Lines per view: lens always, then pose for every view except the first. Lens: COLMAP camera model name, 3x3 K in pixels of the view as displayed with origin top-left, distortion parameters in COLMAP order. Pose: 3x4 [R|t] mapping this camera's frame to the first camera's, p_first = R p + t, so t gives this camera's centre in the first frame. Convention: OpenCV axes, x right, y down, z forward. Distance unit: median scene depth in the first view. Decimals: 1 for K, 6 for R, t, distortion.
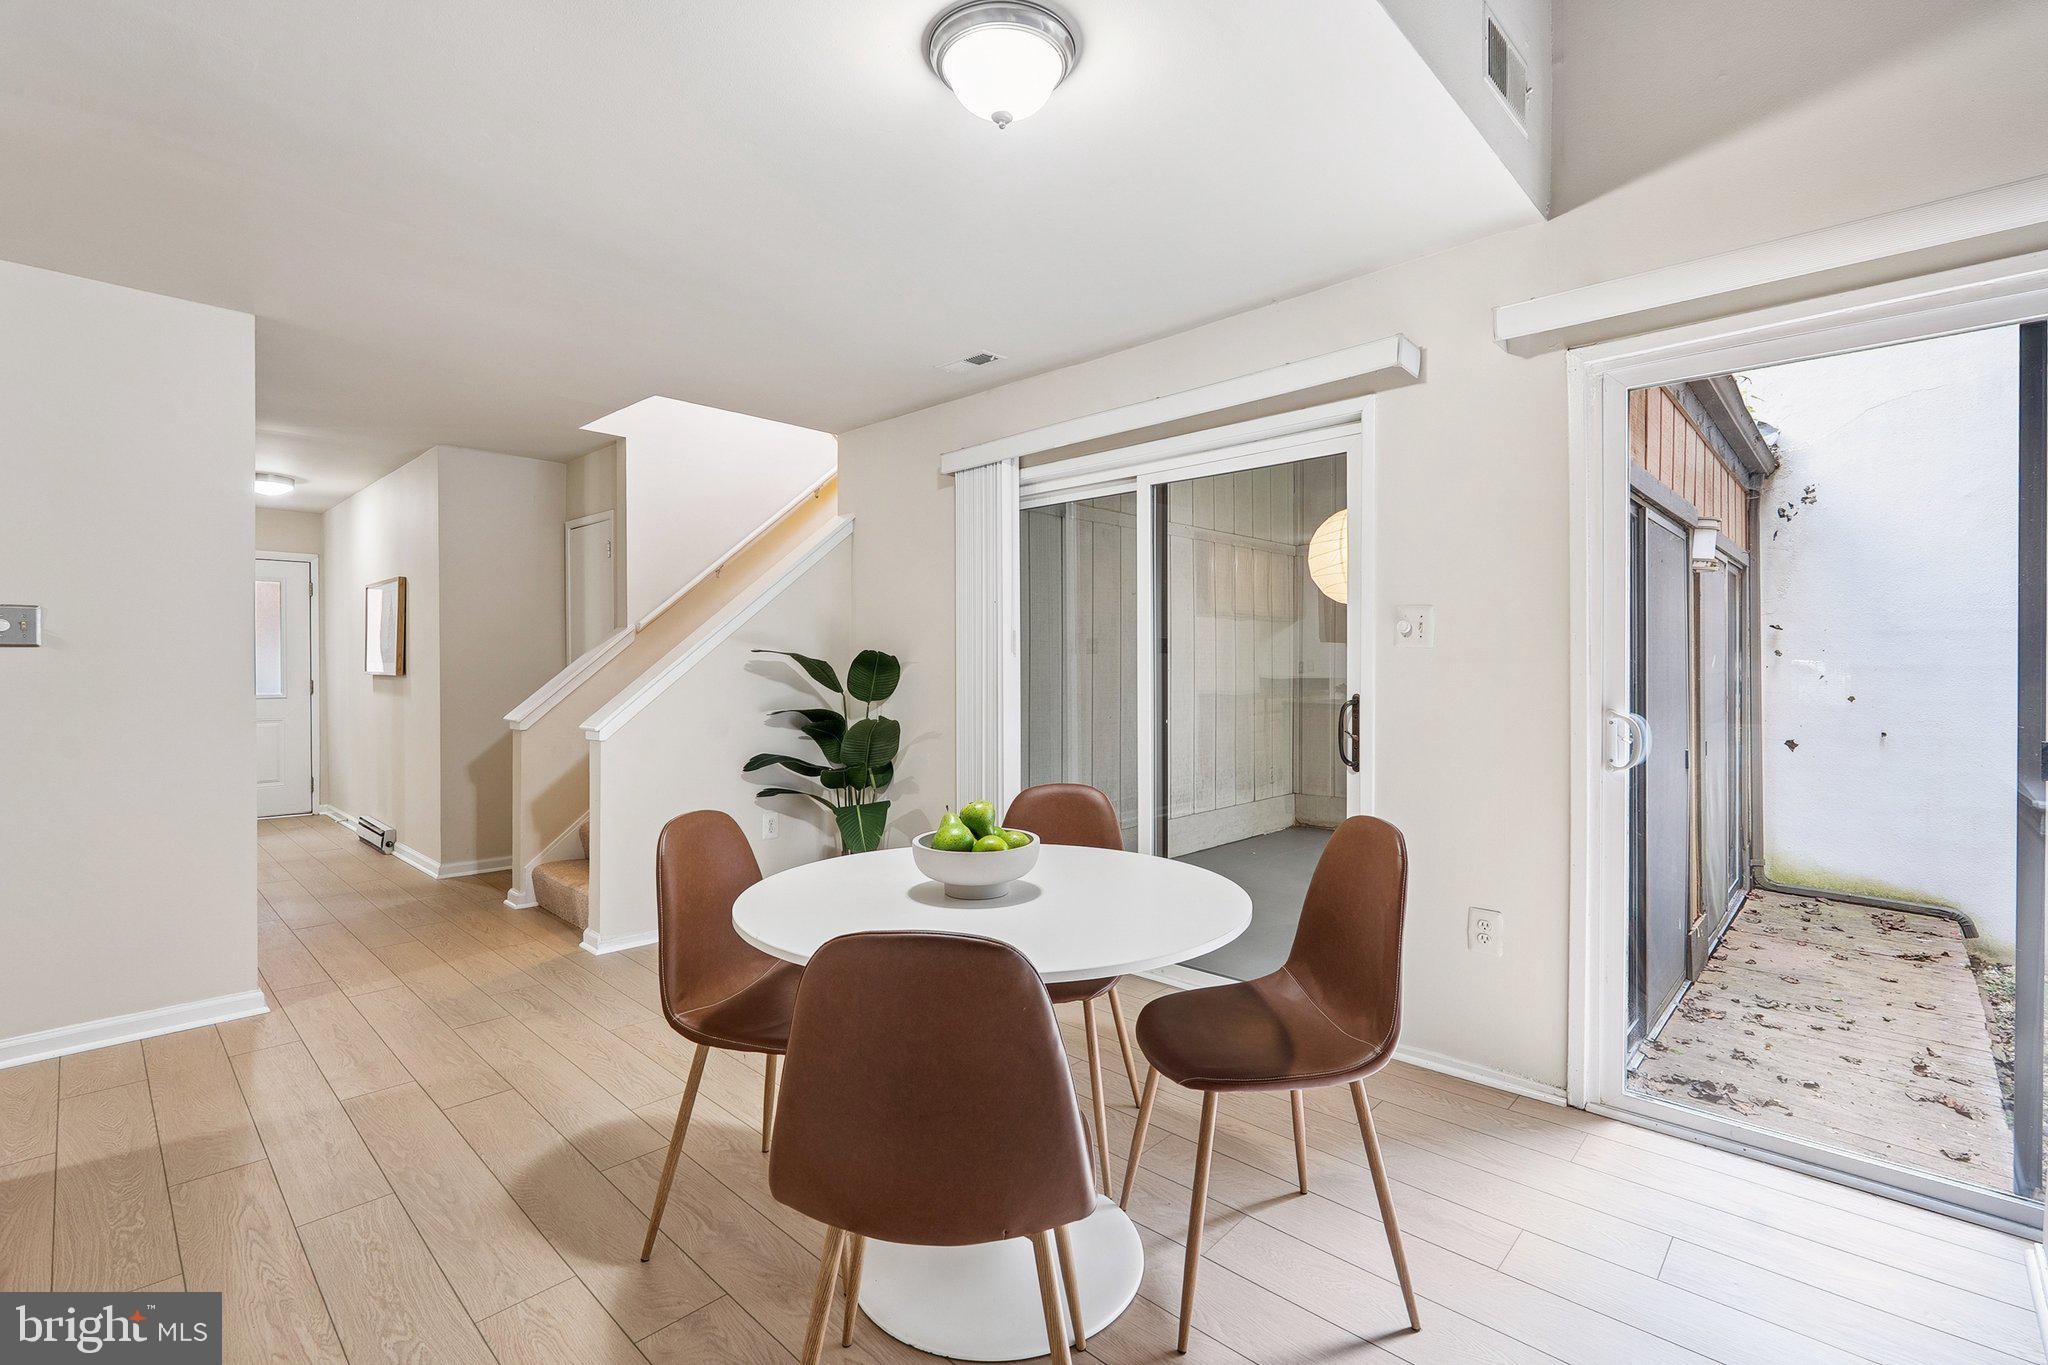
lens RADIAL K [[915.9, 0, 1032.5], [0, 915.9, 677.9], [0, 0, 1]] dist [-0.006209, 0.001290]
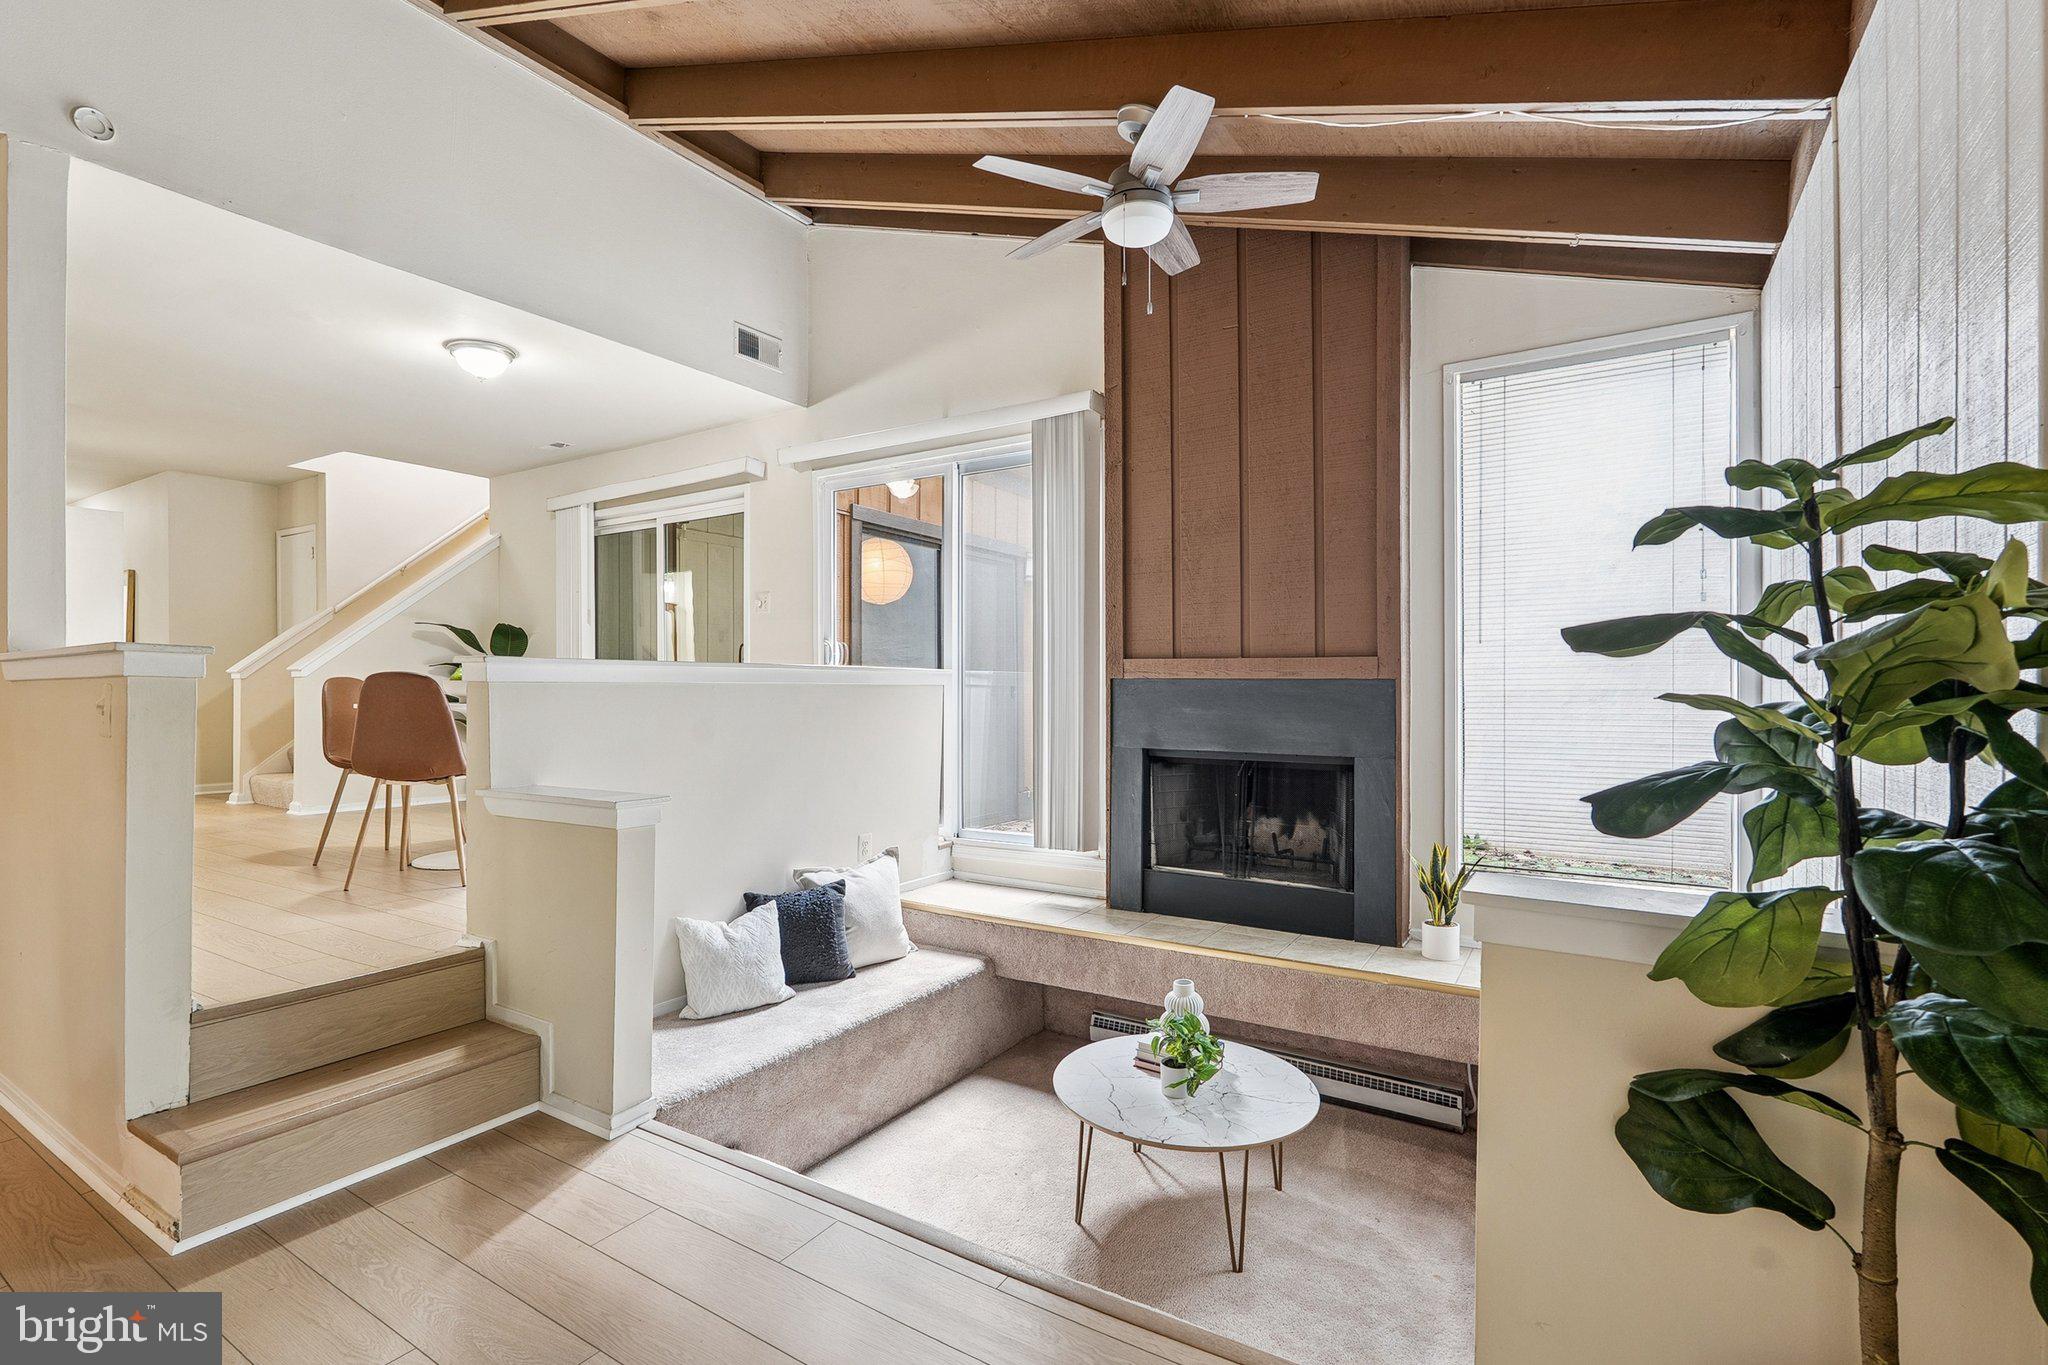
lens RADIAL K [[915.9, 0, 1011.5], [0, 915.9, 687.7], [0, 0, 1]] dist [-0.006209, 0.001290]
pose [[0.978779, -0.004715, 0.204864, 0.345934], [0.006281, 0.999956, -0.006995, 0.094198], [-0.204822, 0.008134, 0.978765, -0.678472]]
